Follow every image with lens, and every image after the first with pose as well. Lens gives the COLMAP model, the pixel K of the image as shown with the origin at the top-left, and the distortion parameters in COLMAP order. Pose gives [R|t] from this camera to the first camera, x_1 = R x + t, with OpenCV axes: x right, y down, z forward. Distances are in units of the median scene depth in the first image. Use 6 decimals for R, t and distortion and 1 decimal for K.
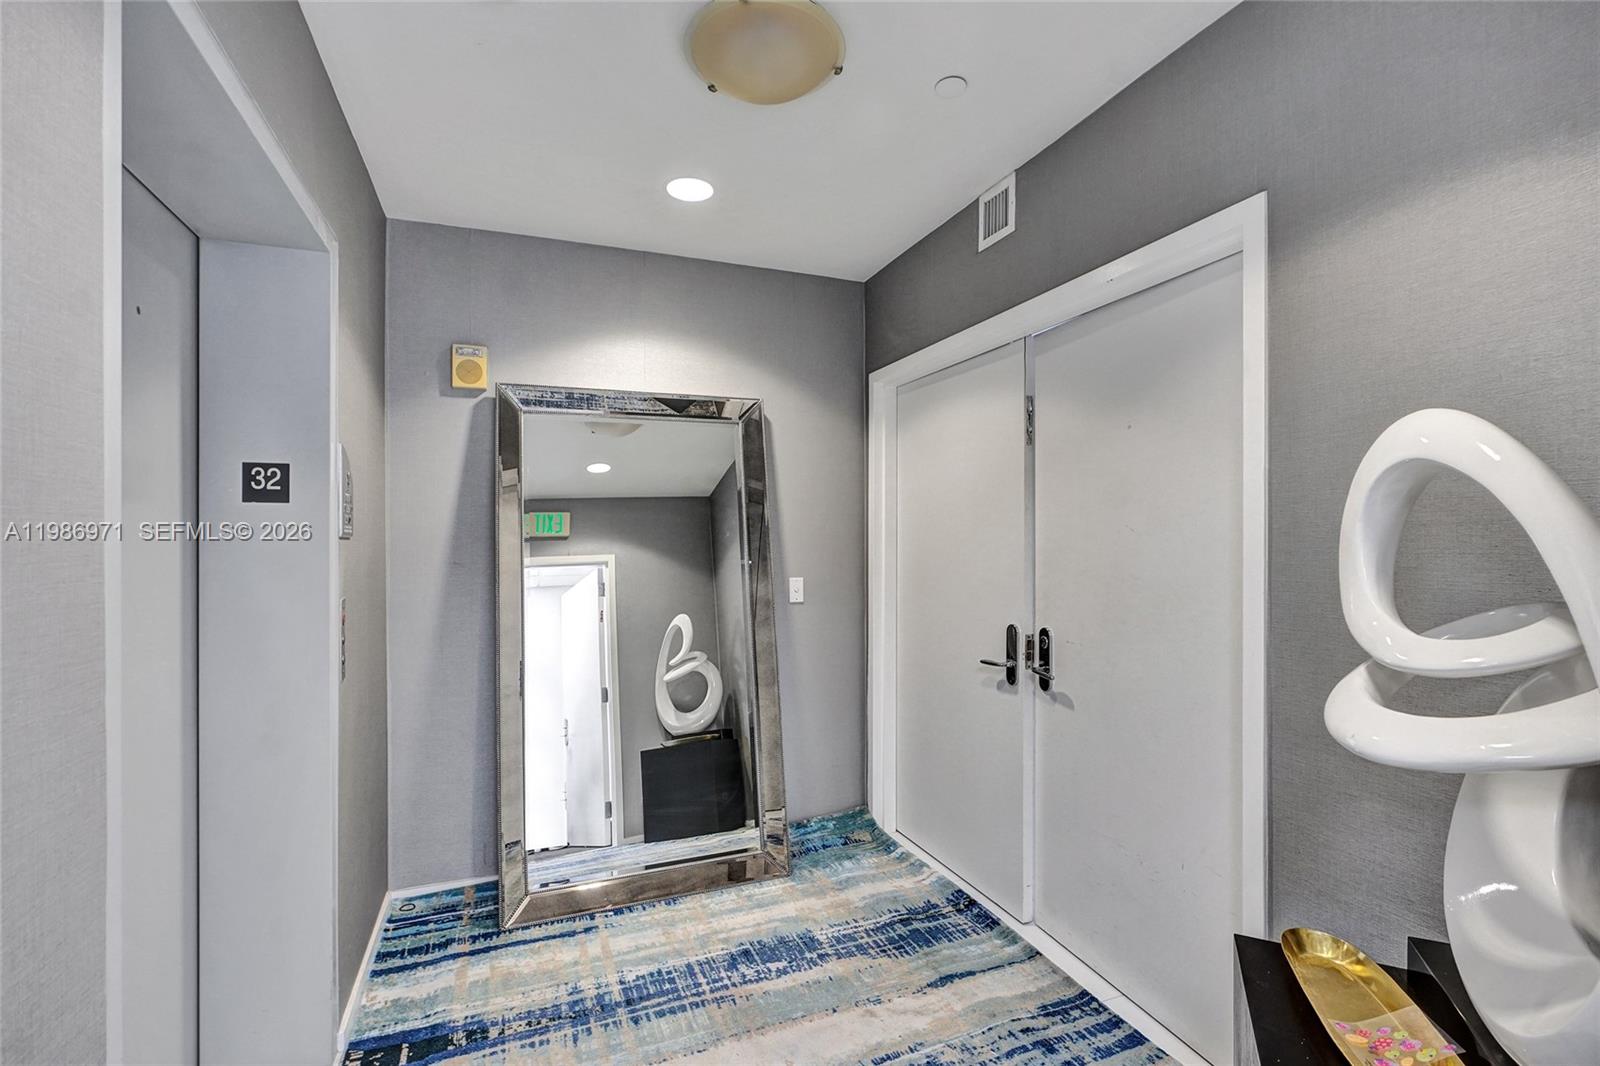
lens RADIAL K [[726.1, 0, 793.2], [0, 726.1, 538.1], [0, 0, 1]] dist [-0.015220, 0.008928]
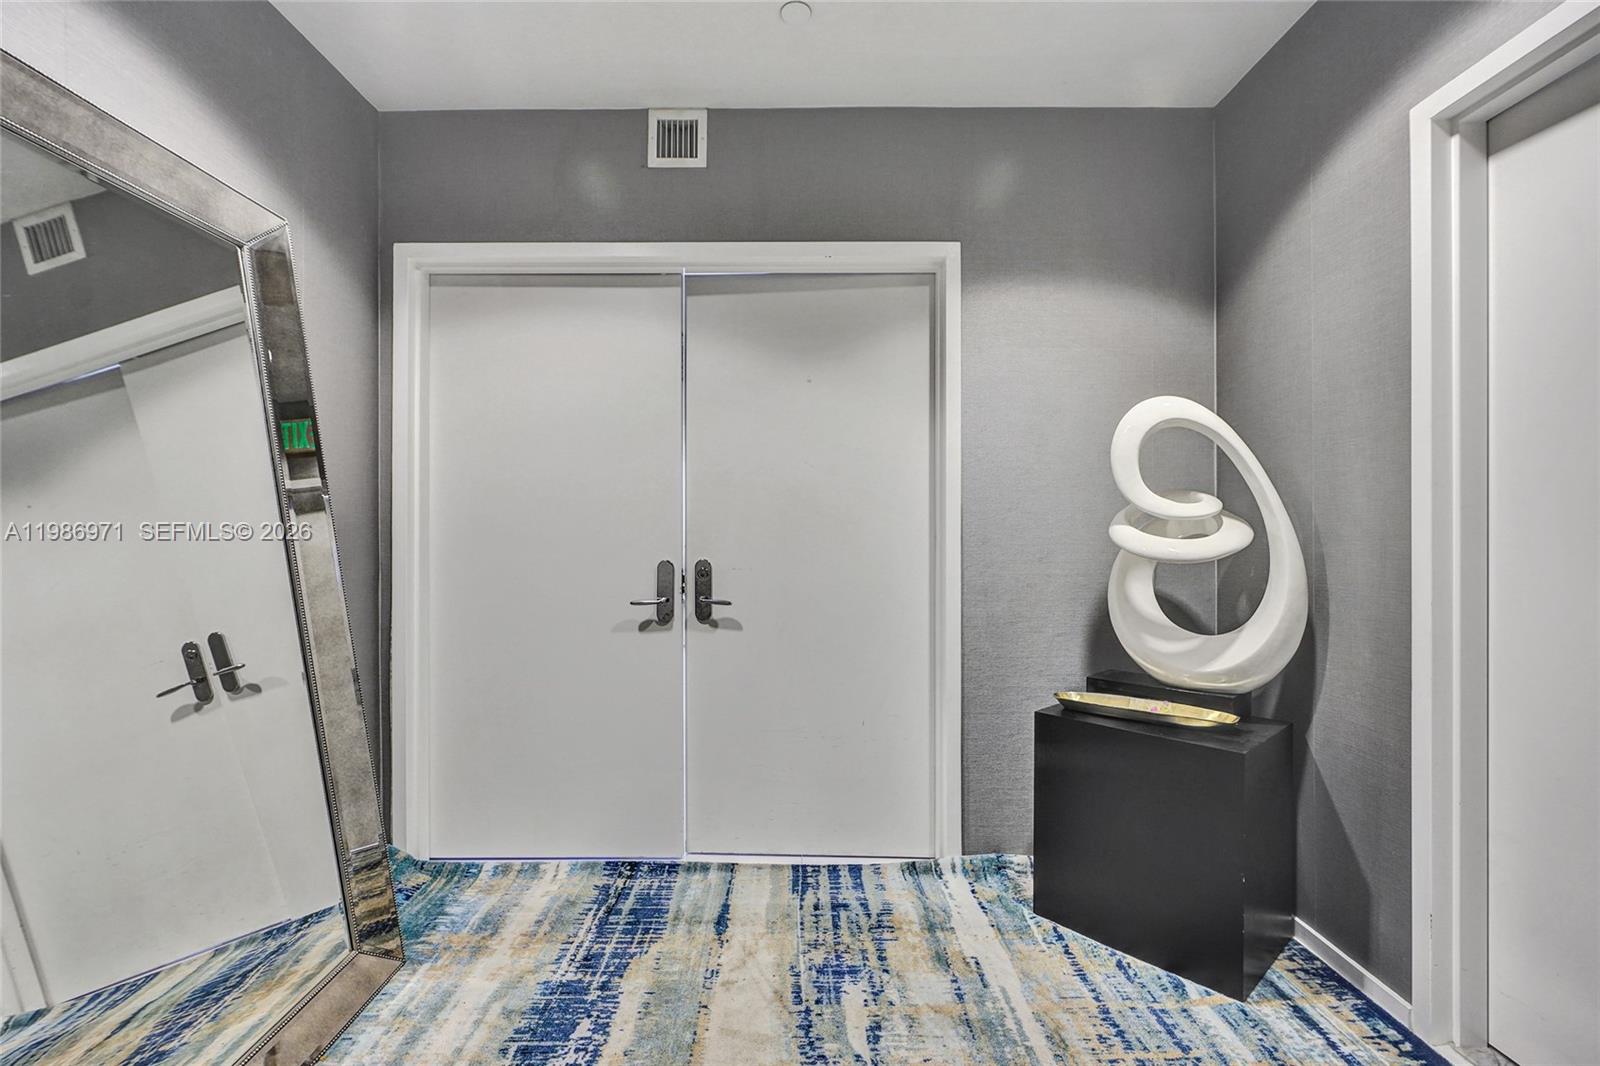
lens RADIAL K [[726.1, 0, 793.2], [0, 726.1, 538.1], [0, 0, 1]] dist [-0.015220, 0.008928]
pose [[0.359211, 0.001369, 0.933255, -0.582746], [0.001697, 0.999996, -0.002121, 0.095419], [-0.933255, 0.002346, 0.359208, 0.509393]]
